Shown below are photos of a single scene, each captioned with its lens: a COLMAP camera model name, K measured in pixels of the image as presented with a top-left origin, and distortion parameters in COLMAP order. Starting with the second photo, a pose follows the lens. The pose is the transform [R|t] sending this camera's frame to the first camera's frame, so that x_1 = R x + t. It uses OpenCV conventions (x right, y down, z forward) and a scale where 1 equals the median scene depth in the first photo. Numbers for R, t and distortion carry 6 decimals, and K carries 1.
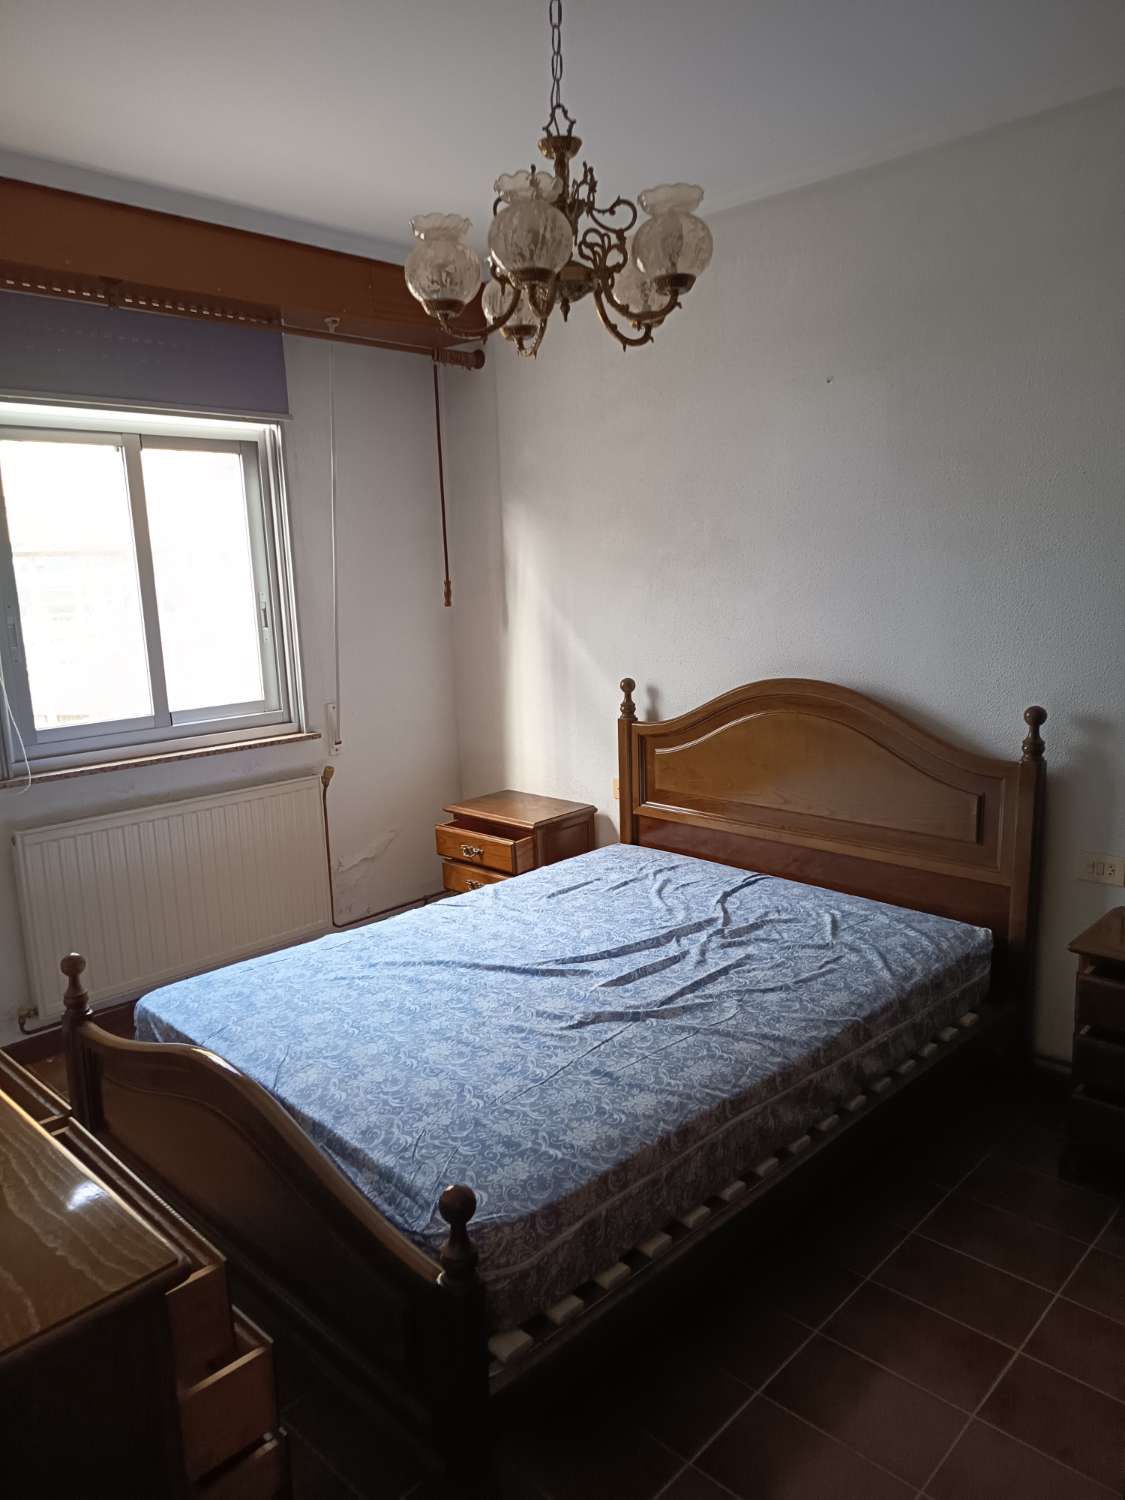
lens RADIAL K [[1053.7, 0, 555.9], [0, 1053.7, 754.3], [0, 0, 1]] dist [0.014711, -0.004260]
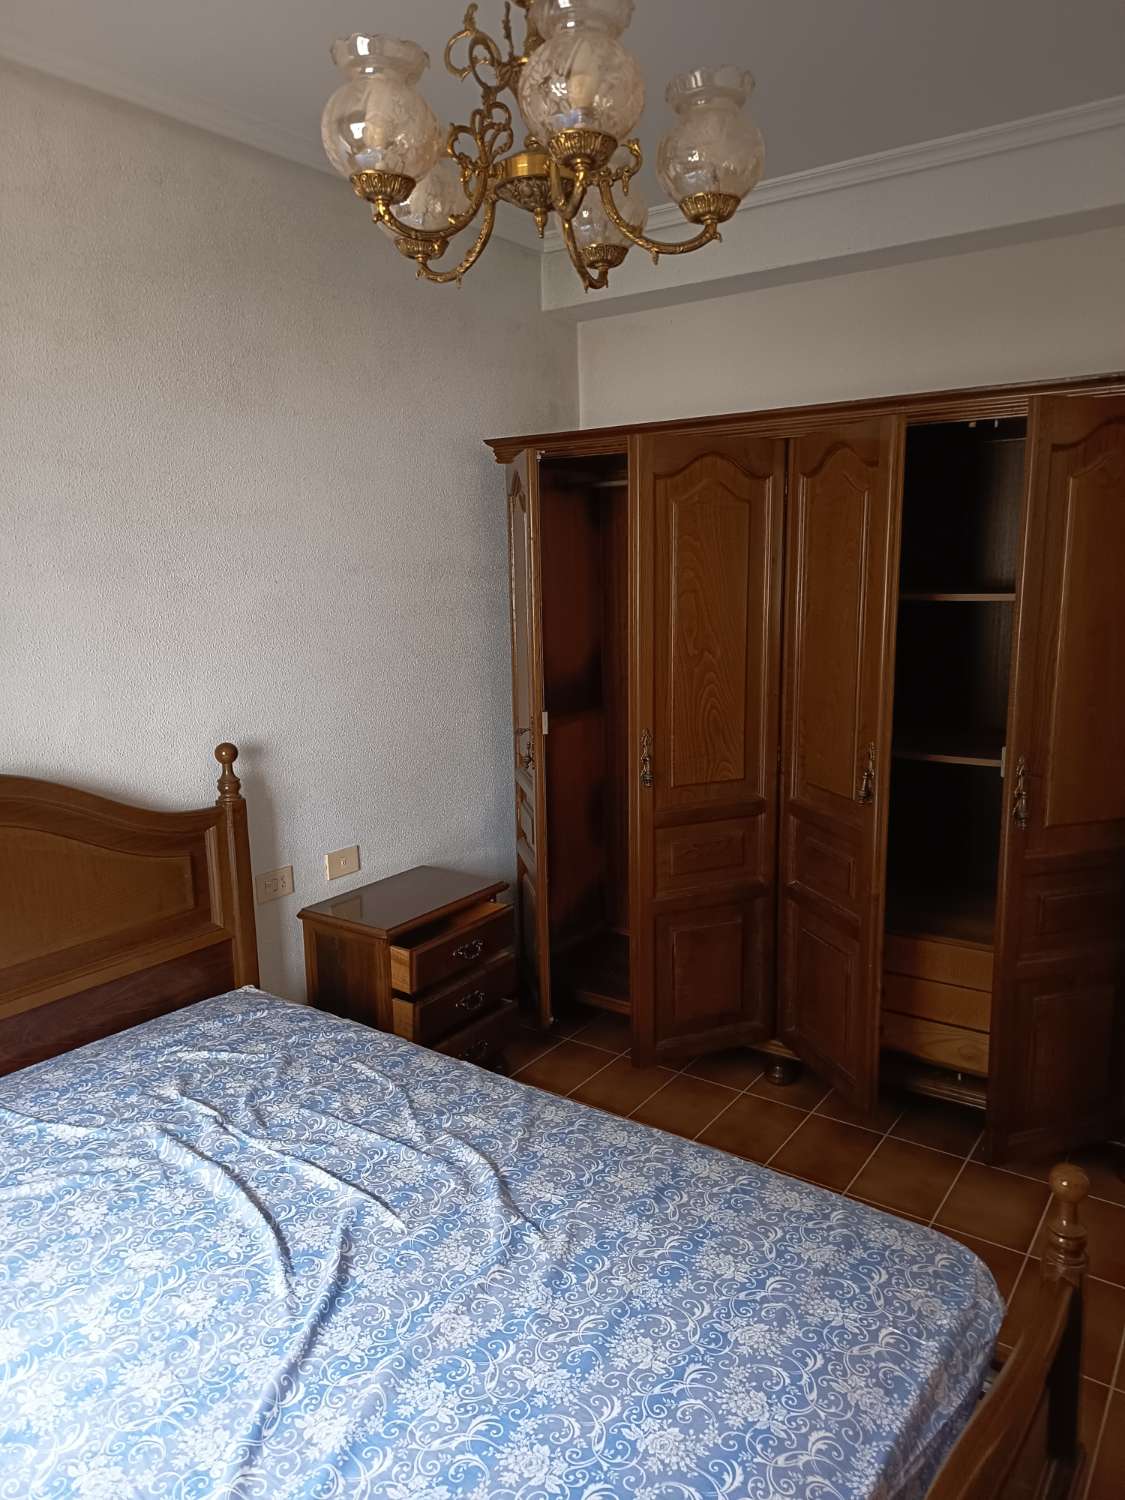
lens RADIAL K [[1053.7, 0, 554.7], [0, 1053.7, 747.7], [0, 0, 1]] dist [0.014711, -0.004260]
pose [[-0.156700, -0.144917, 0.976957, -0.583002], [0.198357, 0.964404, 0.174871, -0.165350], [-0.967522, 0.221188, -0.122377, 0.911298]]
